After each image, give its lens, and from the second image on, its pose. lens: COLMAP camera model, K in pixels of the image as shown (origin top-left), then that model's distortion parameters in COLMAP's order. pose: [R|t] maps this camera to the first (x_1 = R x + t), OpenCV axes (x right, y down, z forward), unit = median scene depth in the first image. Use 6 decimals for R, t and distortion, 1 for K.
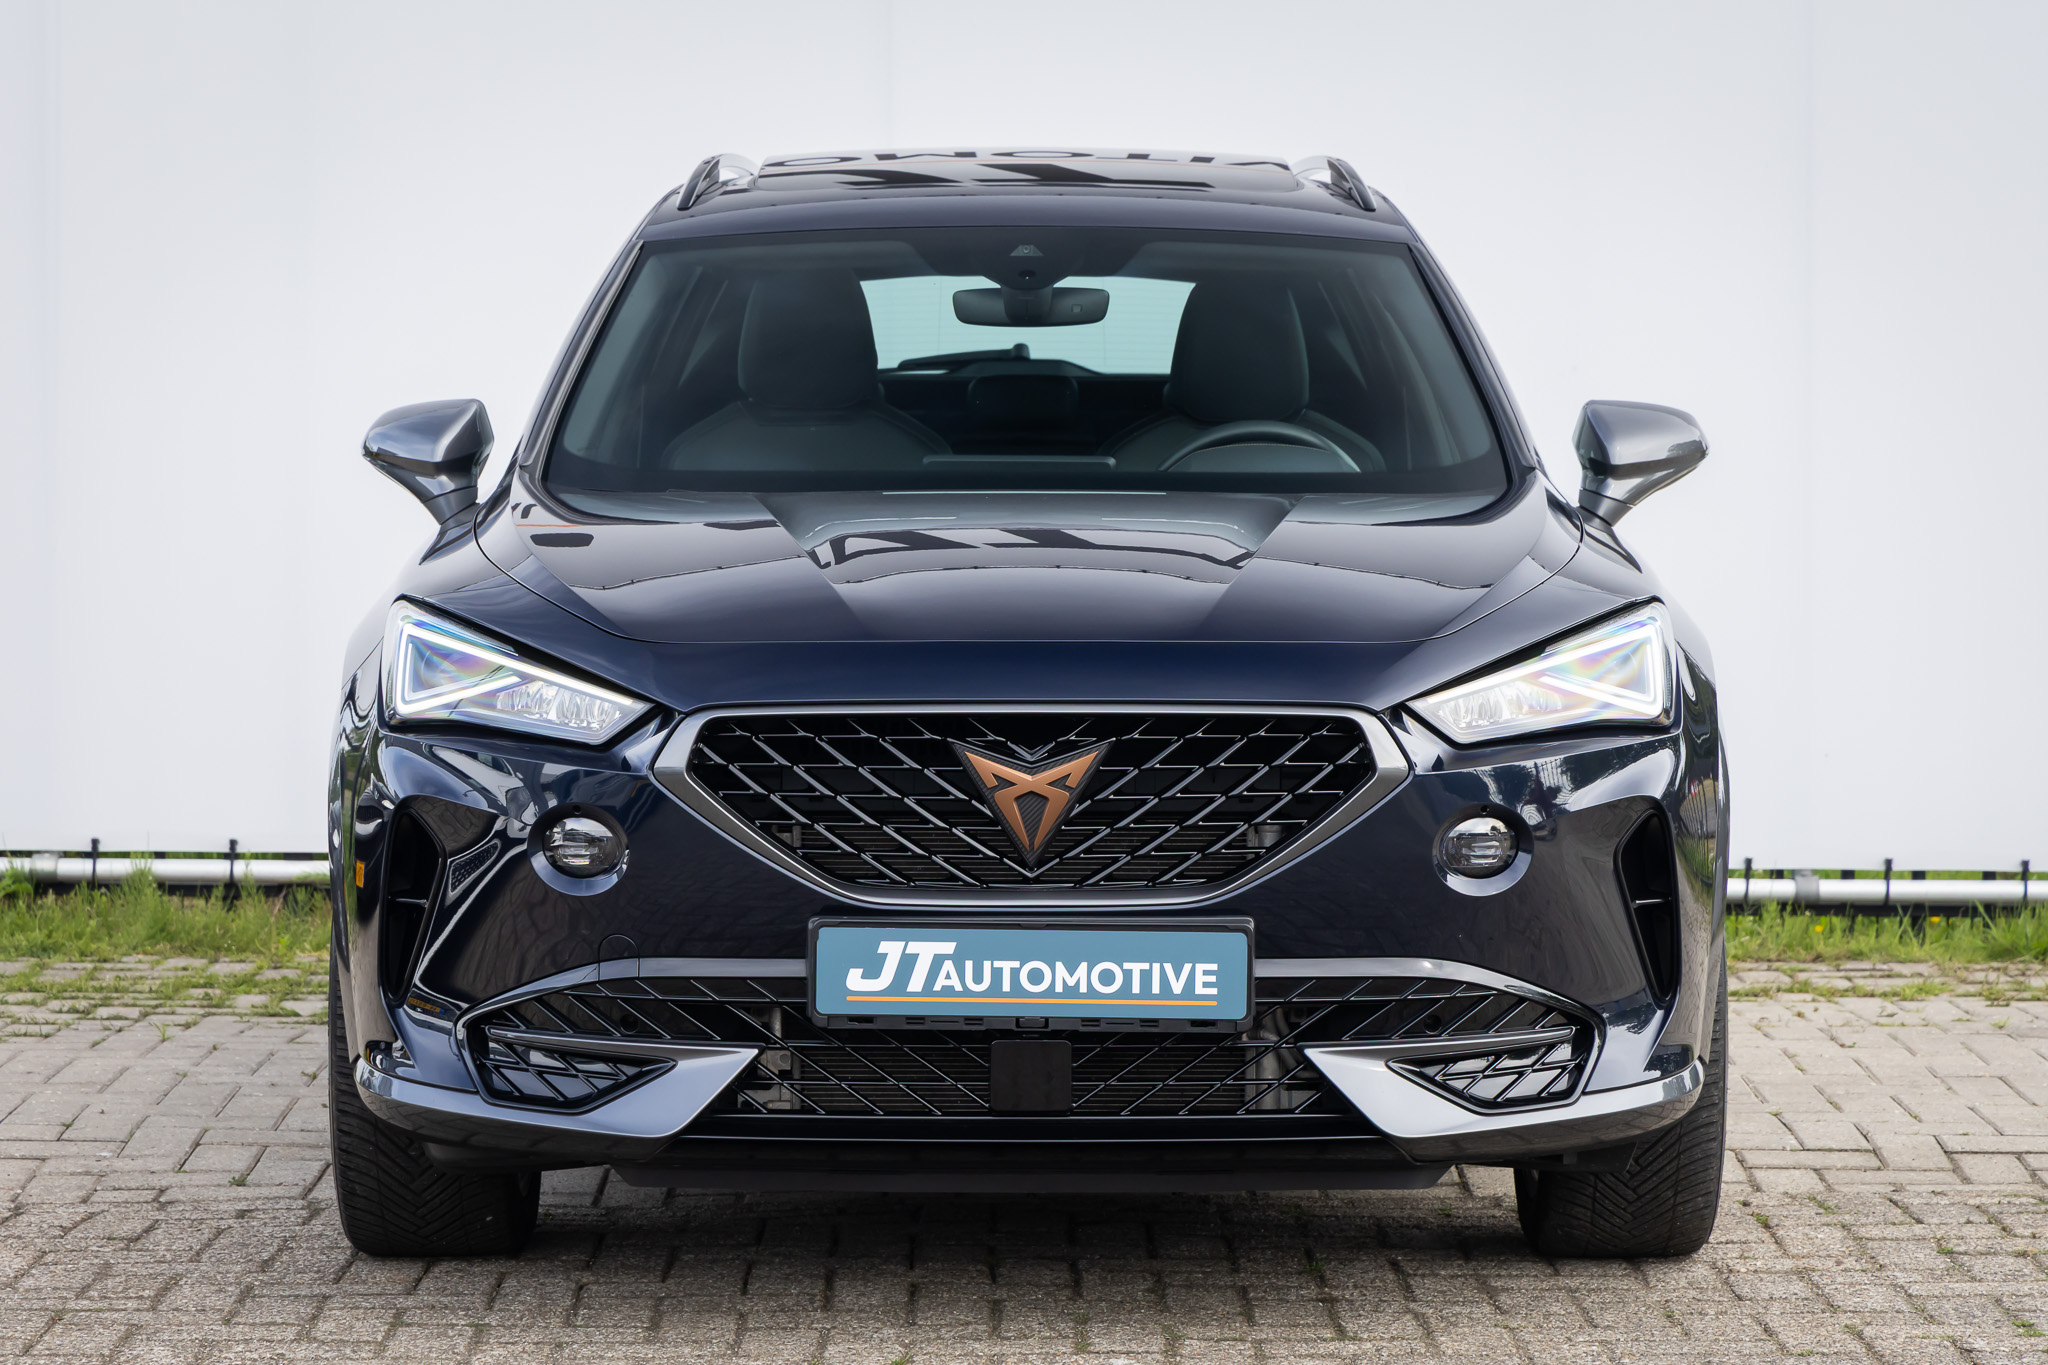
lens RADIAL K [[5693.9, 0, 1024.0], [0, 5693.9, 682.5], [0, 0, 1]] dist [0.288911, -0.033733]
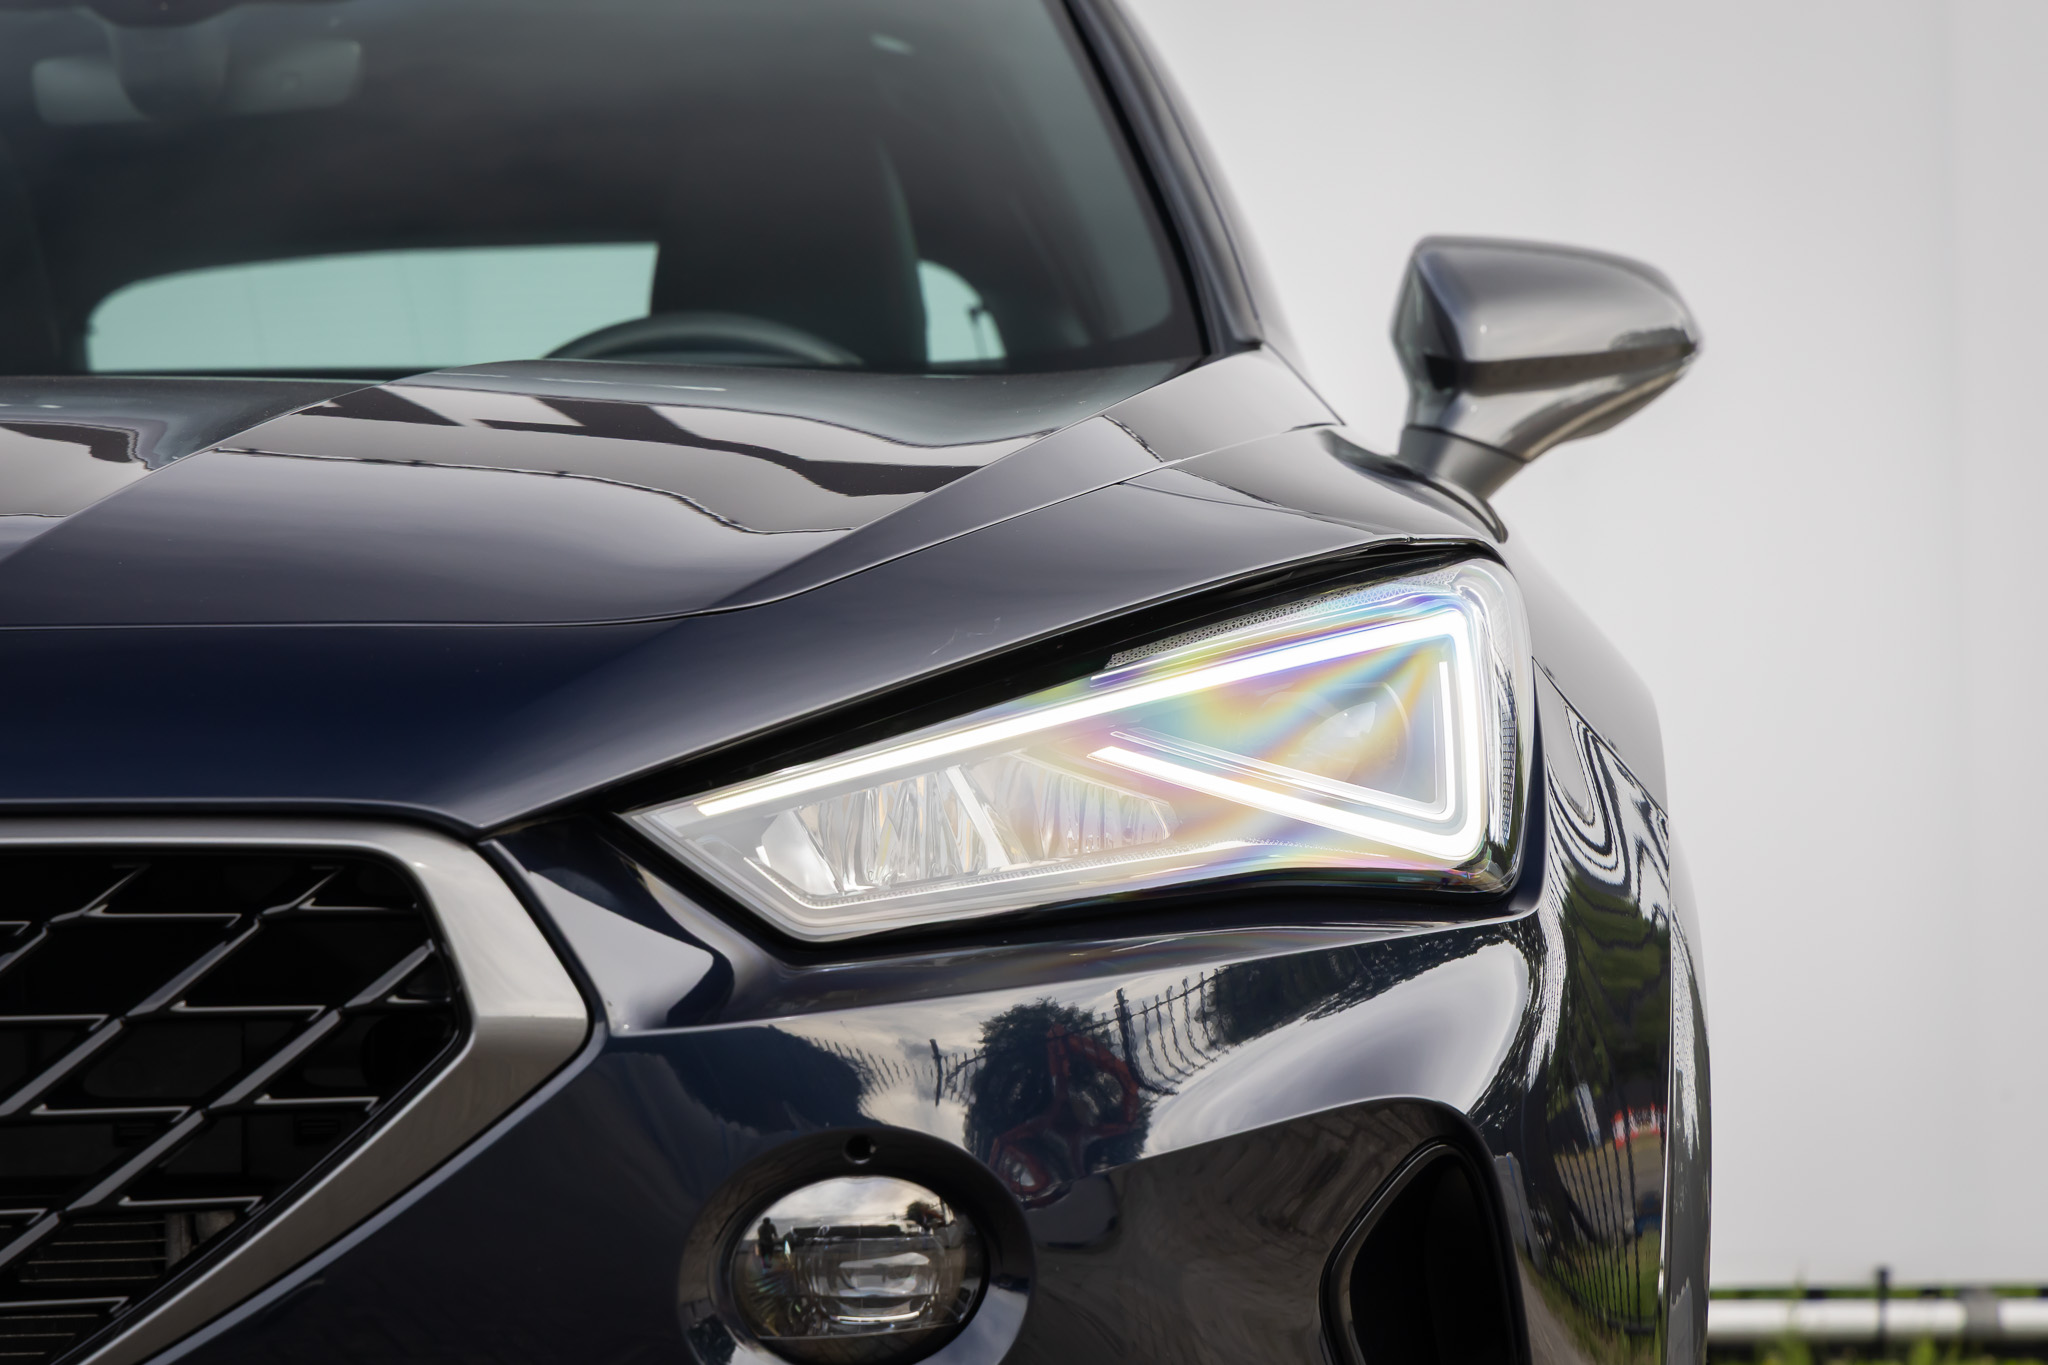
lens RADIAL K [[5758.6, 0, 1024.0], [0, 5758.6, 682.5], [0, 0, 1]] dist [-0.266676, 0.108897]
pose [[0.999052, -0.027291, -0.033908, 0.097876], [0.024742, 0.996993, -0.073436, 0.019571], [0.035810, 0.072528, 0.996723, 0.671014]]
